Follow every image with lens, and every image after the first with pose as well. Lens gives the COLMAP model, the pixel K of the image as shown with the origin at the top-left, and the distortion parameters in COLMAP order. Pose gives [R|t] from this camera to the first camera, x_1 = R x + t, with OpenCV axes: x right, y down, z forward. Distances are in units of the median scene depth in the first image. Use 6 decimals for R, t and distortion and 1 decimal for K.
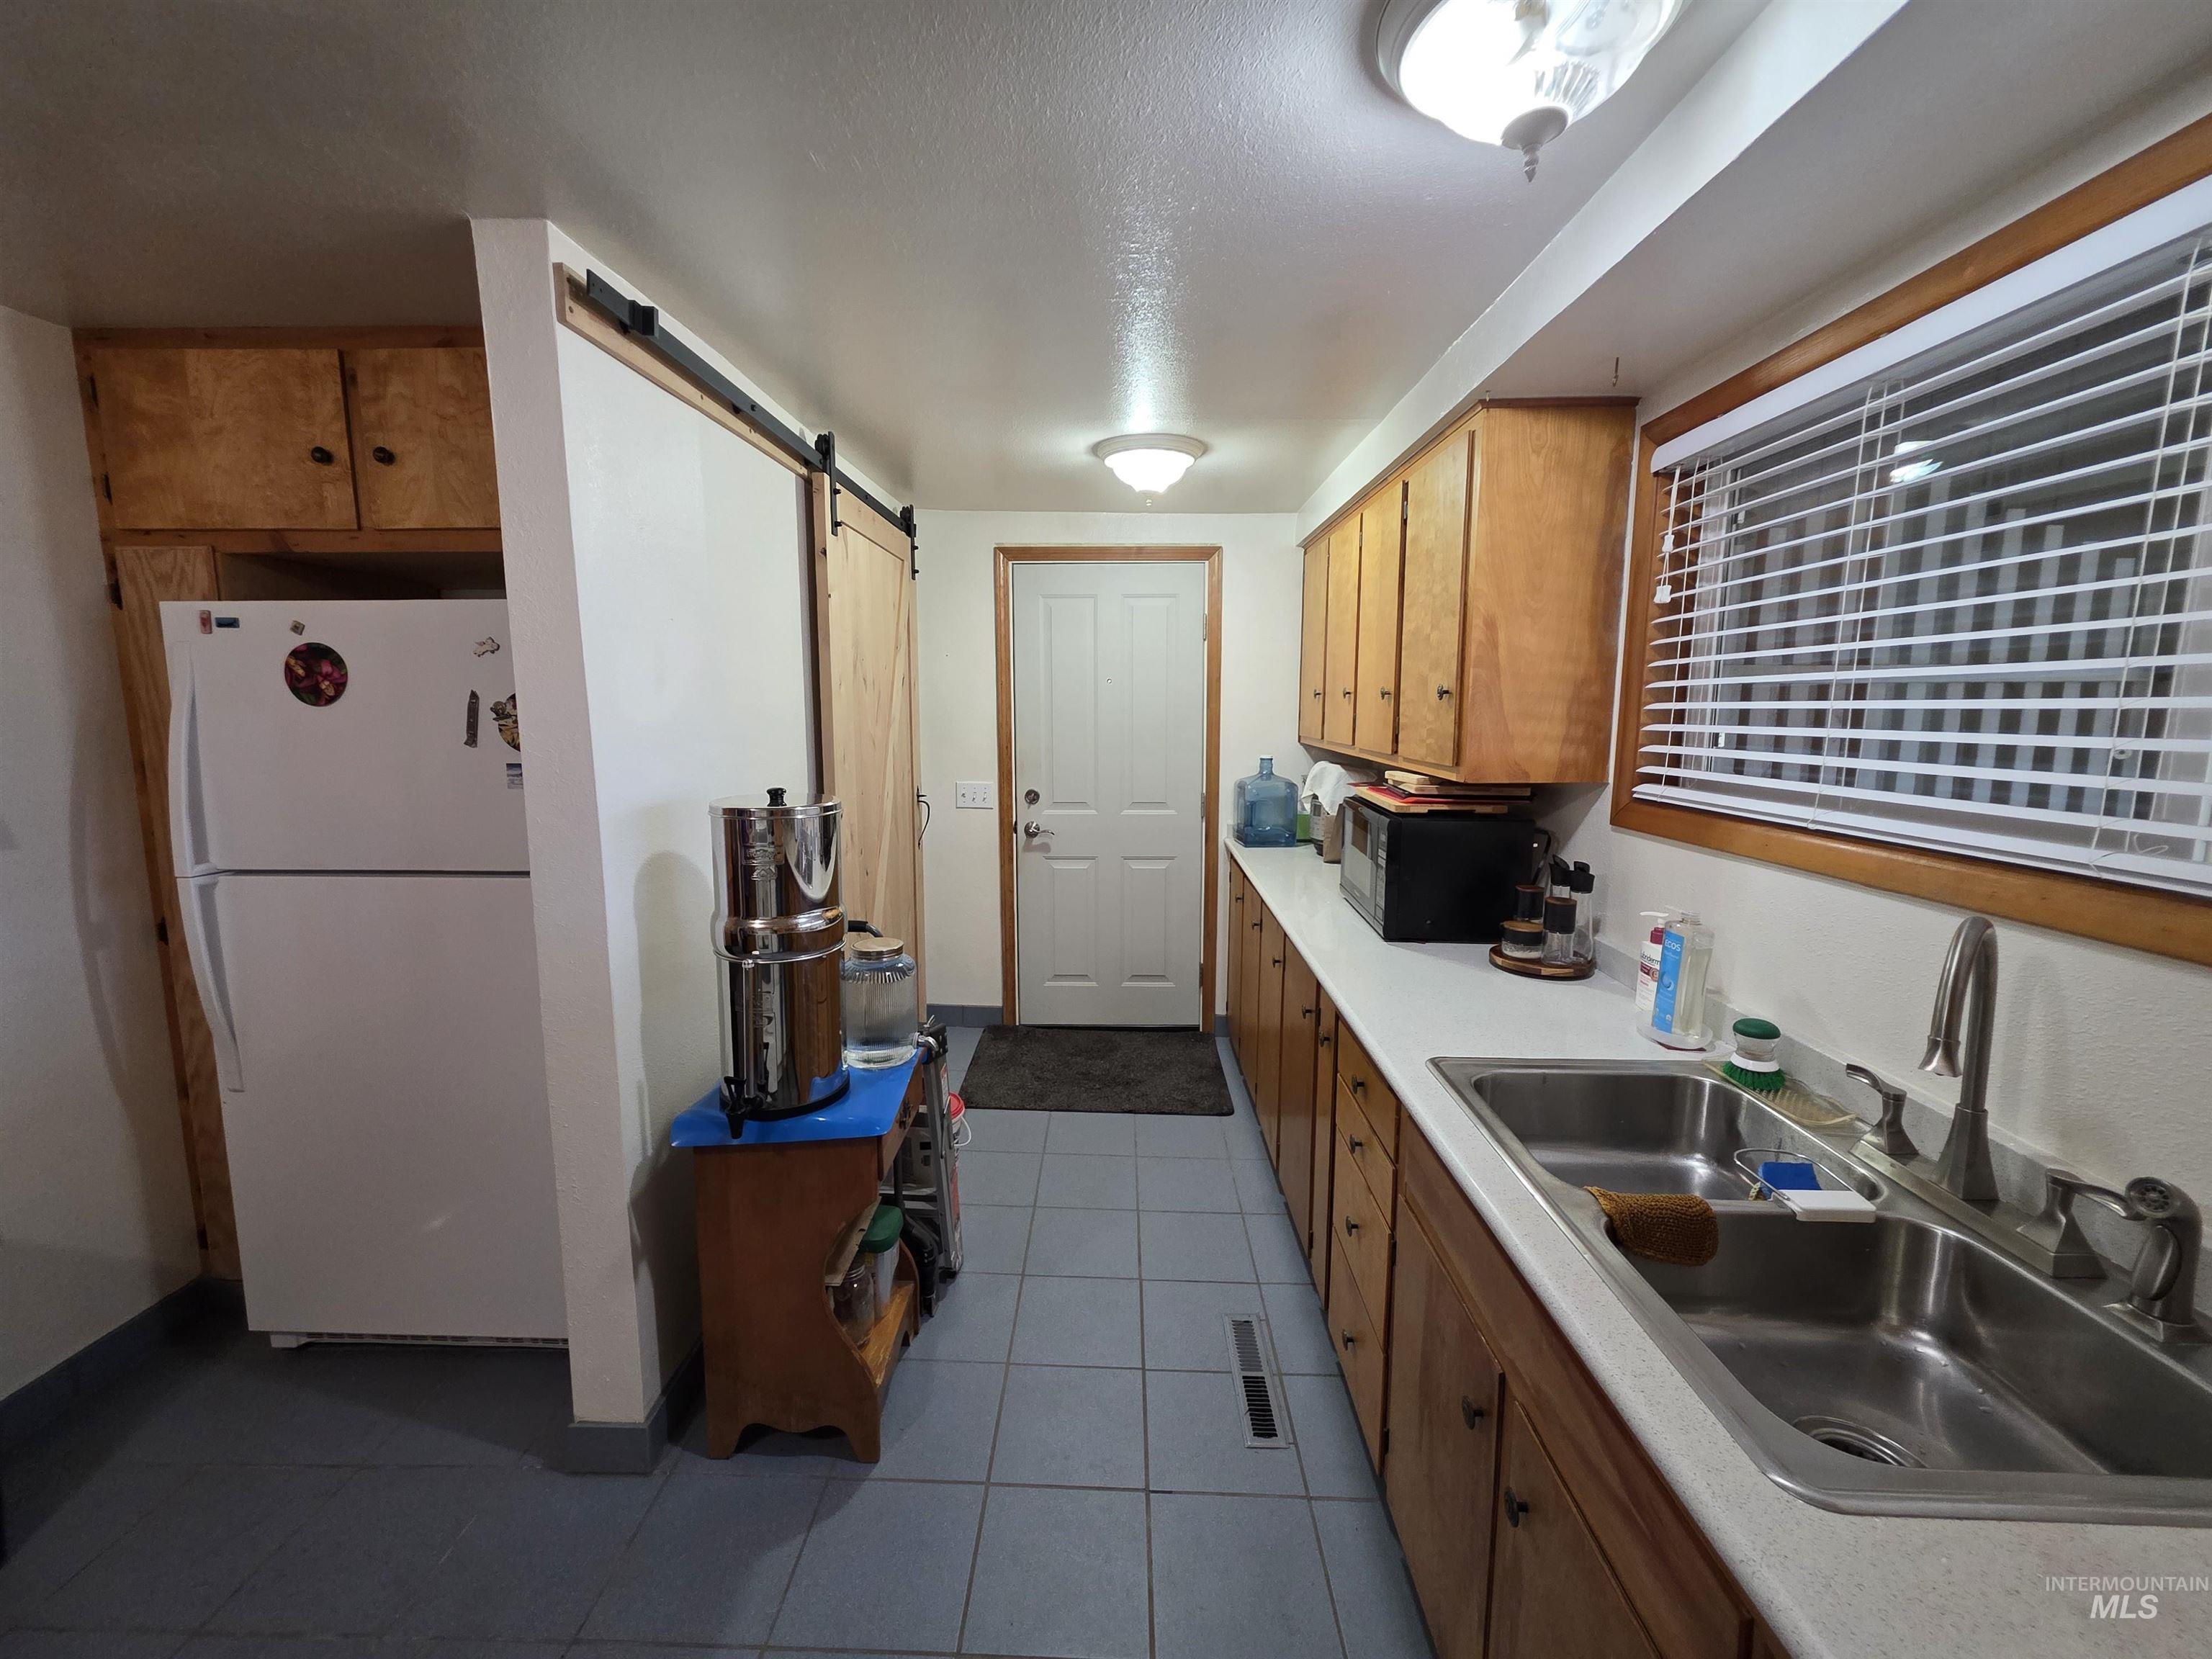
lens RADIAL K [[891.2, 0, 1106.0], [0, 891.2, 829.5], [0, 0, 1]] dist [0.010604, 0.000115]
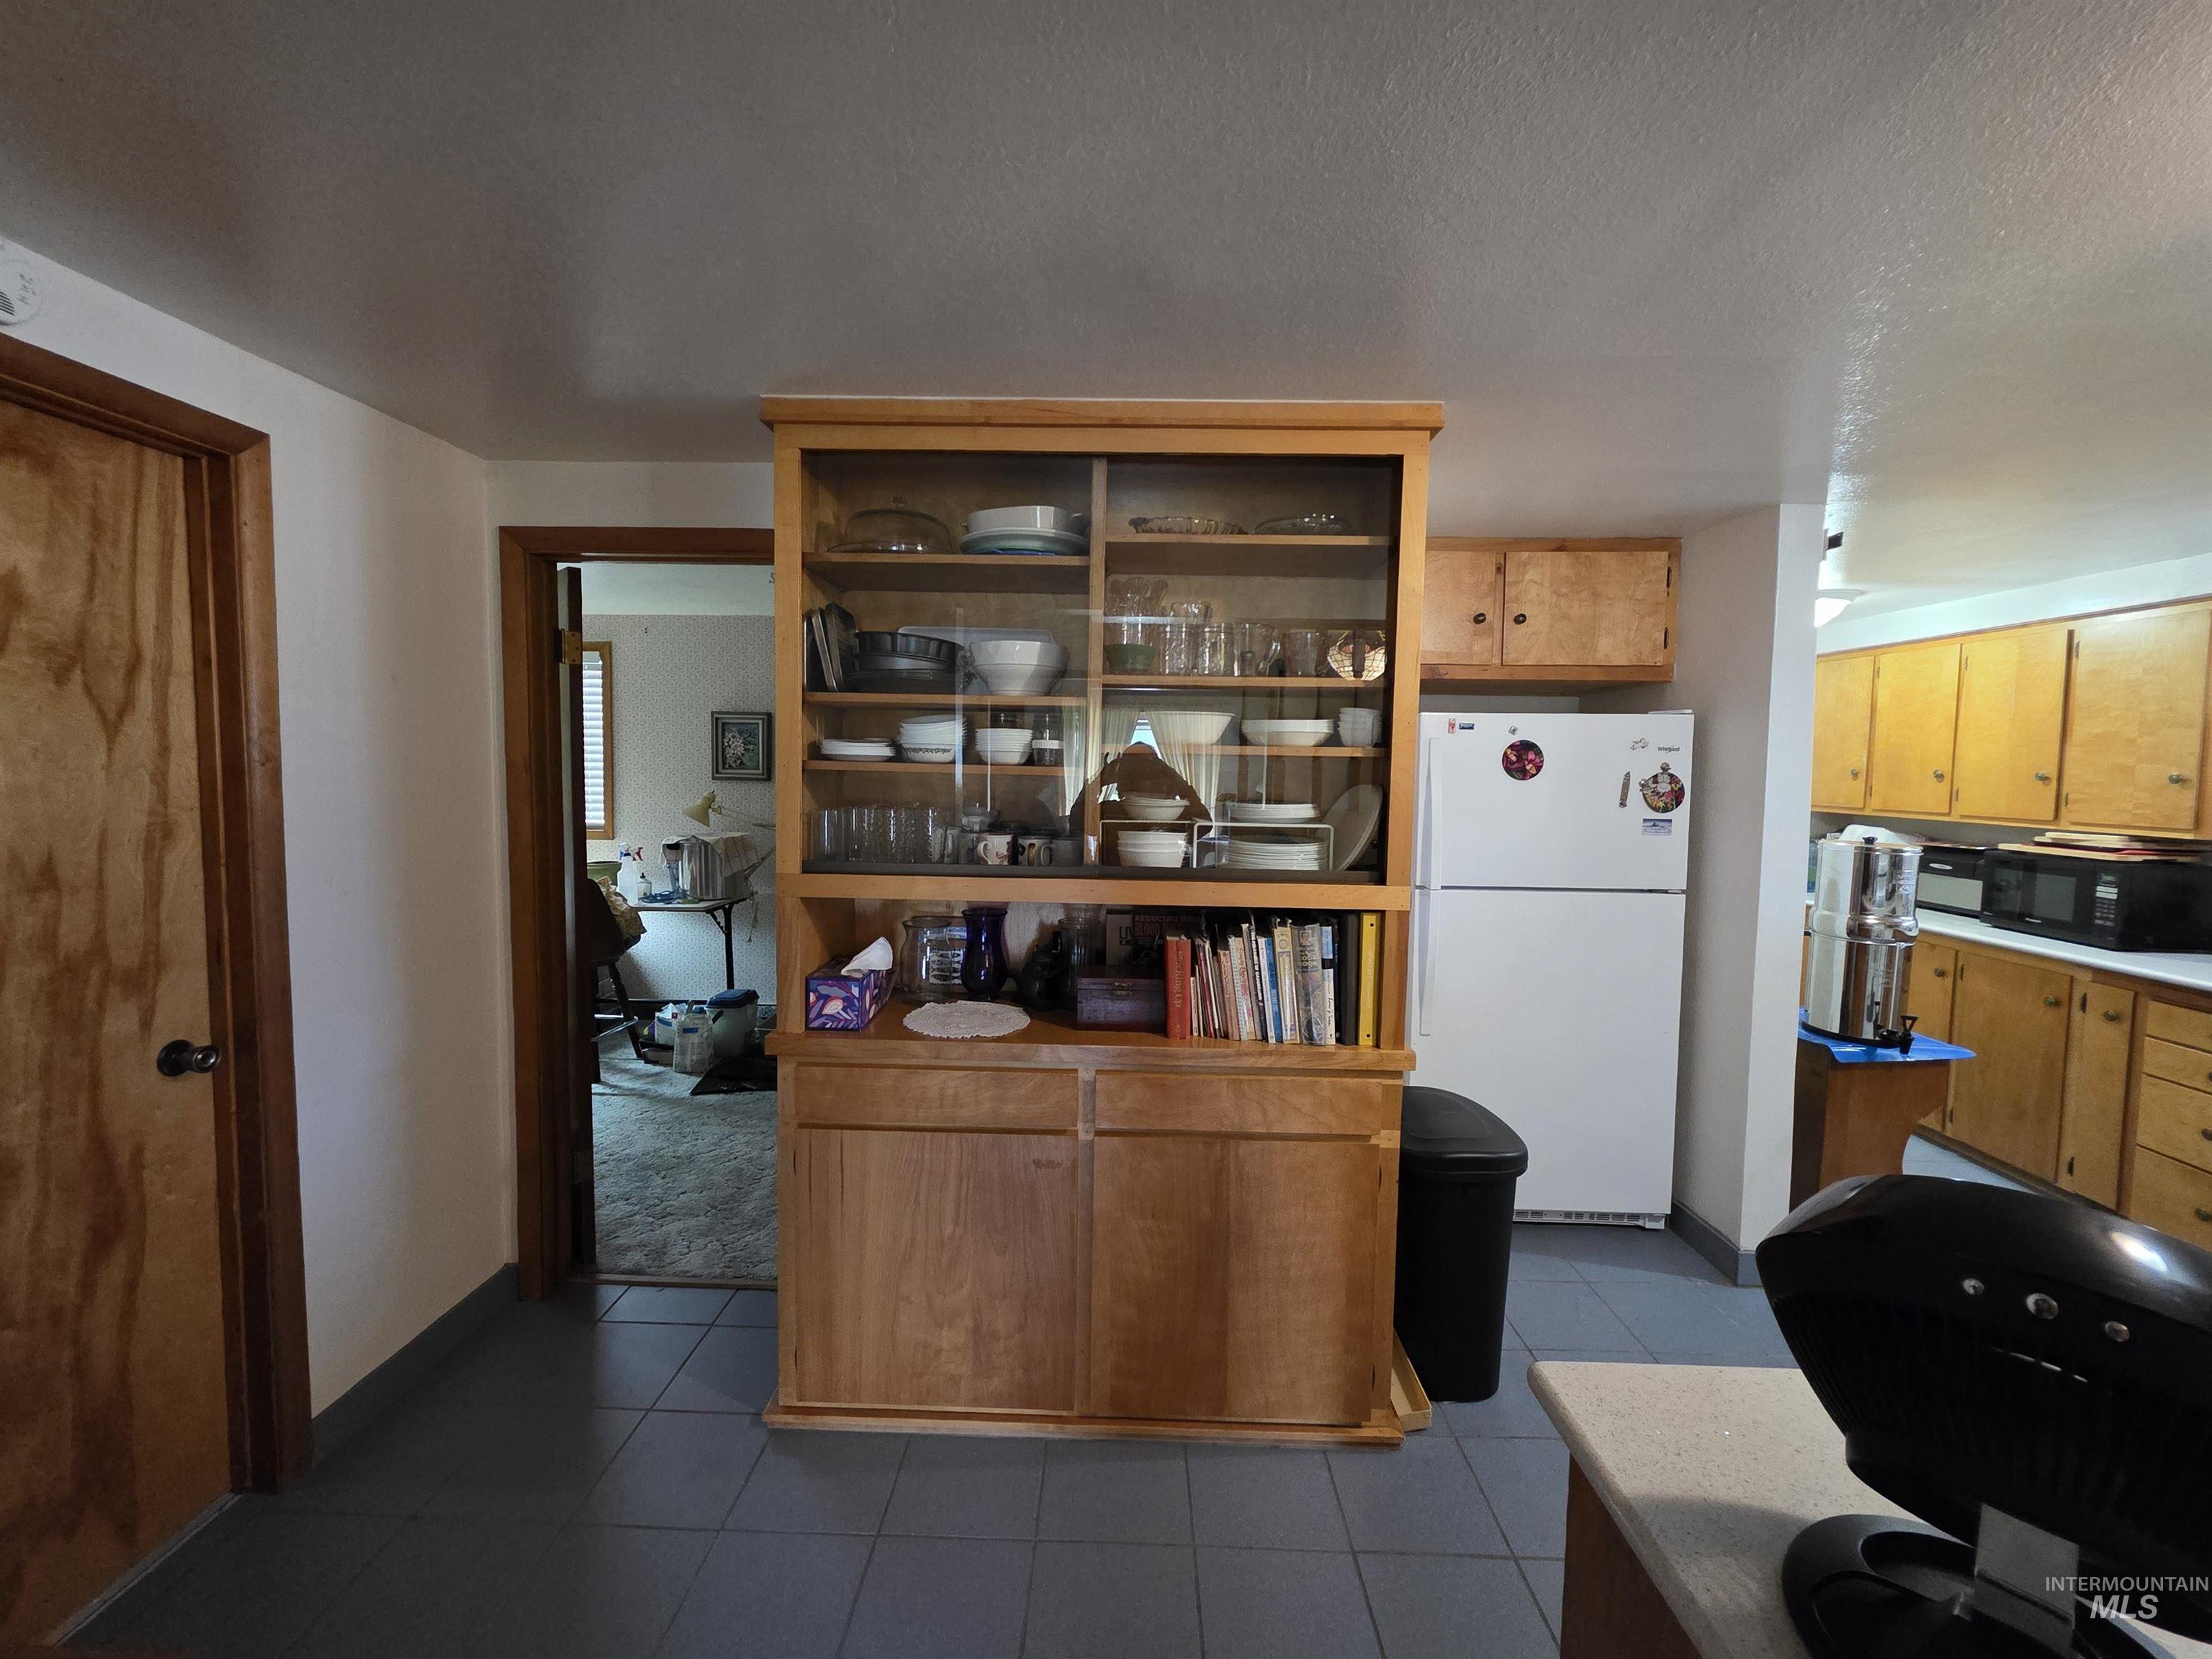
lens RADIAL K [[863.4, 0, 1100.2], [0, 863.4, 825.6], [0, 0, 1]] dist [0.000177, -0.000179]
pose [[0.999889, 0.014340, 0.004111, -1.602633], [-0.014019, 0.997475, -0.069624, 0.053750], [-0.005099, 0.069558, 0.997565, -0.471619]]
